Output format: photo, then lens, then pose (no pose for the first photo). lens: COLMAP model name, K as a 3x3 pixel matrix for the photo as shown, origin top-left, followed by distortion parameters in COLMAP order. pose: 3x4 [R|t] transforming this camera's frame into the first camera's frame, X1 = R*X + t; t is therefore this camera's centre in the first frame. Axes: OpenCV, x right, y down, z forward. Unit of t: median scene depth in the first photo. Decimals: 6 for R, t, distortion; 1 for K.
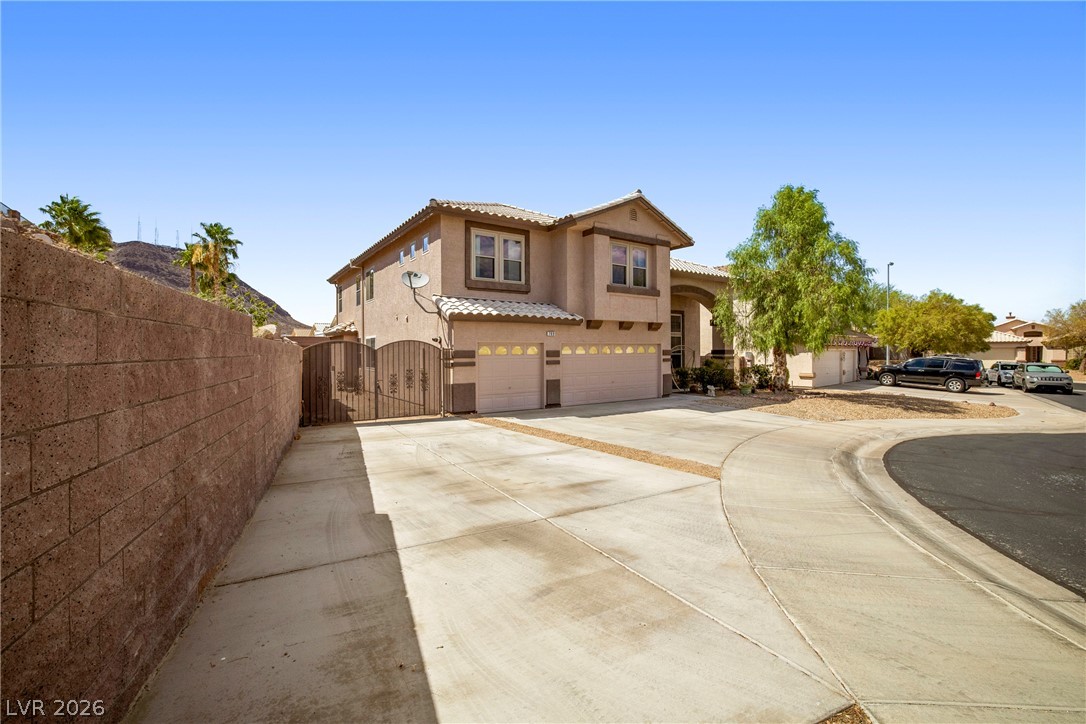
lens RADIAL K [[466.3, 0, 538.7], [0, 466.3, 353.2], [0, 0, 1]] dist [-0.047814, 0.018159]
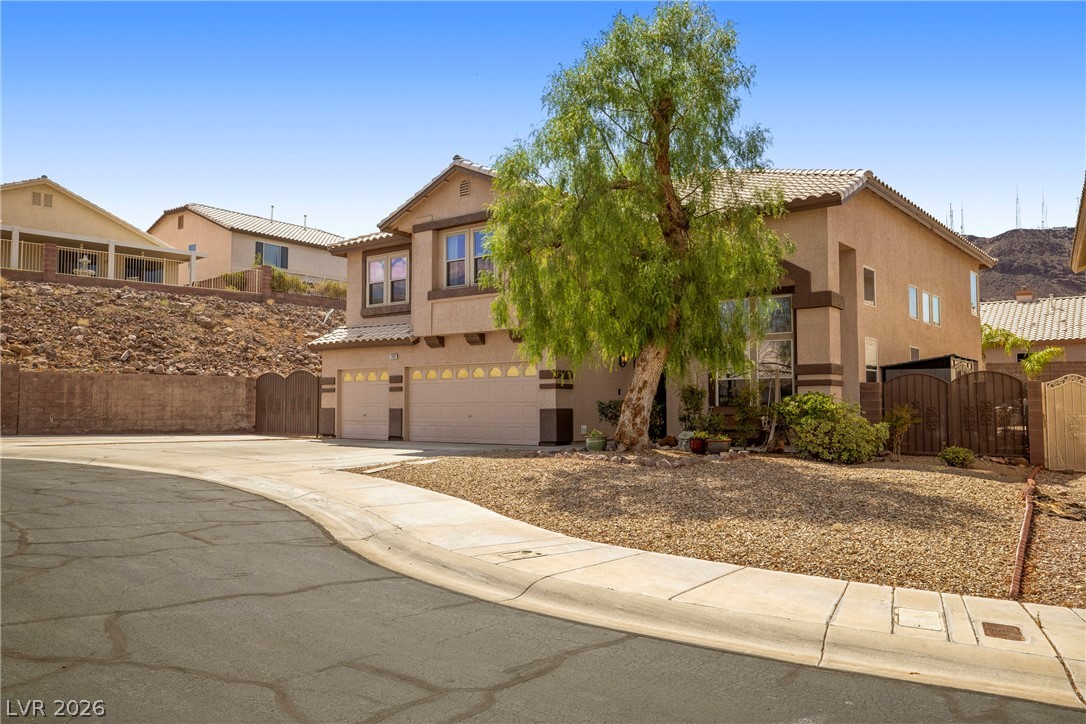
lens RADIAL K [[826.6, 0, 543.0], [0, 826.6, 362.0], [0, 0, 1]] dist [0.000101, -0.000145]
pose [[0.299100, -0.046060, -0.953110, 1.583225], [-0.003083, 0.998782, -0.049235, 0.044249], [0.954217, 0.017665, 0.298594, 0.779859]]
